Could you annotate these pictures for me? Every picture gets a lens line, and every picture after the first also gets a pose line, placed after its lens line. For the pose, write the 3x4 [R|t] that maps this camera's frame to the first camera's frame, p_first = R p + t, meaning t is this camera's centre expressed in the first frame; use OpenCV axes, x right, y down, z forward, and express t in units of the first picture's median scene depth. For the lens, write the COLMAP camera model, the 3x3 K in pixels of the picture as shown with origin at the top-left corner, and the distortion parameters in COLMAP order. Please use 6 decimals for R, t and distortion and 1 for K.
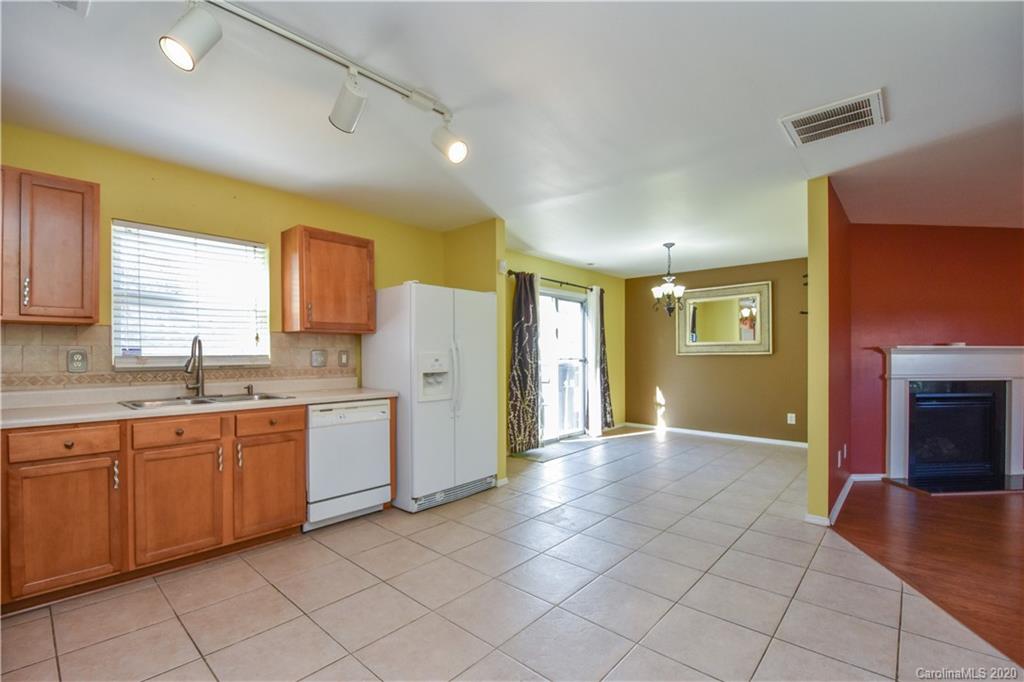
lens RADIAL K [[449.8, 0, 509.9], [0, 449.8, 354.4], [0, 0, 1]] dist [0.013167, -0.018713]
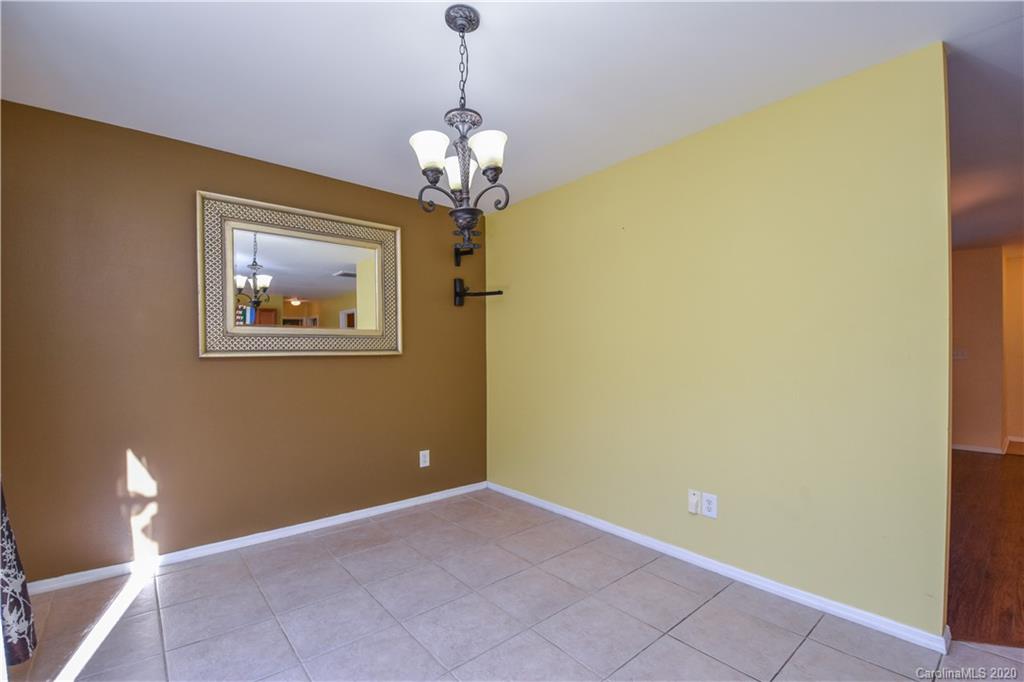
lens RADIAL K [[449.8, 0, 509.9], [0, 449.8, 354.4], [0, 0, 1]] dist [0.013167, -0.018713]
pose [[0.127017, -0.005213, 0.991887, 0.037840], [0.004133, 0.999980, 0.004727, -0.003609], [-0.991892, 0.003500, 0.127036, 1.110949]]
